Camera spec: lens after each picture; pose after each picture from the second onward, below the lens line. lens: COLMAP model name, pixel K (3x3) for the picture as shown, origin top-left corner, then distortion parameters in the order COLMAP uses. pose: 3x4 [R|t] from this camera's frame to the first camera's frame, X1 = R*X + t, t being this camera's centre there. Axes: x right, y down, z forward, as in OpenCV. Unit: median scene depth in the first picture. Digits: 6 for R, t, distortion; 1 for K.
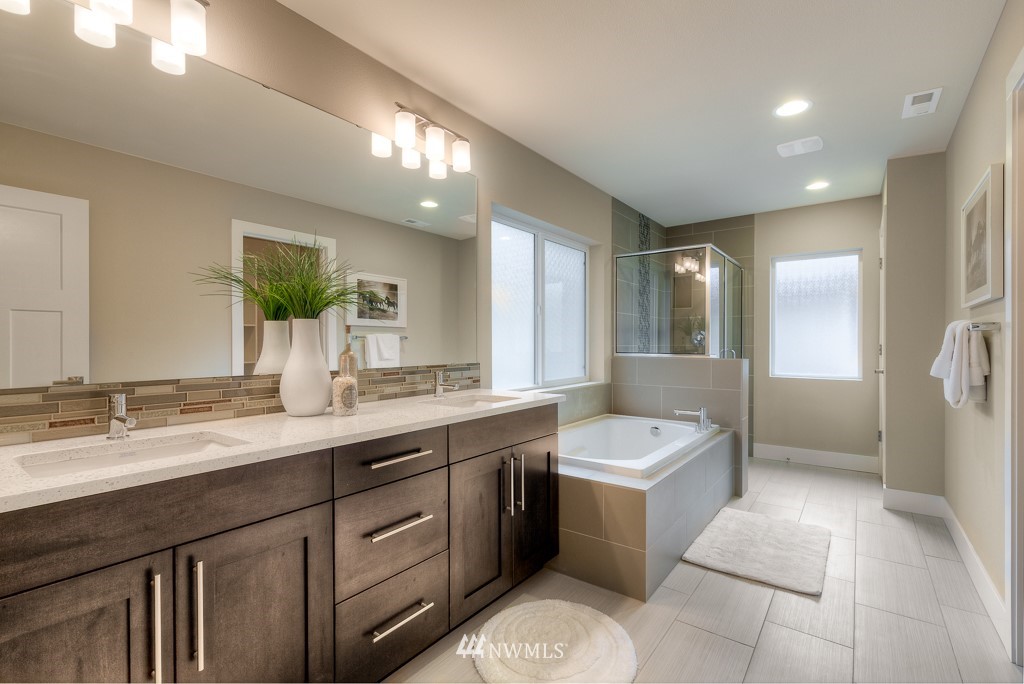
lens RADIAL K [[455.3, 0, 512.0], [0, 455.3, 342.0], [0, 0, 1]] dist [-0.003206, -0.000270]
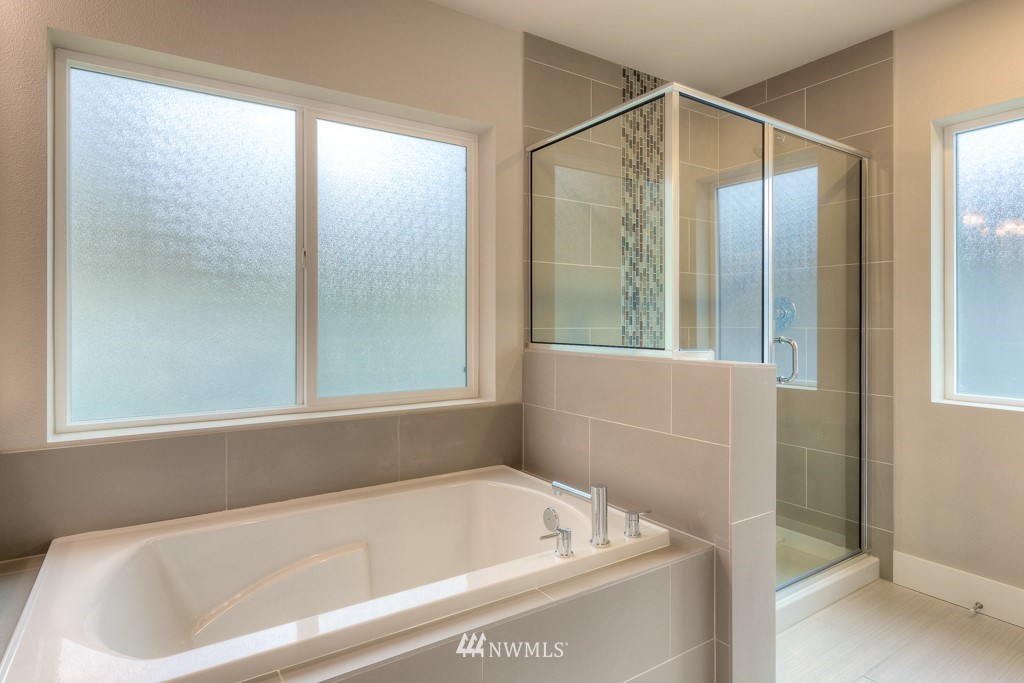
lens RADIAL K [[561.2, 0, 511.3], [0, 561.2, 319.7], [0, 0, 1]] dist [0.000641, 0.000481]
pose [[0.942723, 0.000448, -0.333577, 0.422463], [-0.000408, 1.000000, 0.000190, -0.001660], [0.333577, -0.000043, 0.942723, 0.421891]]
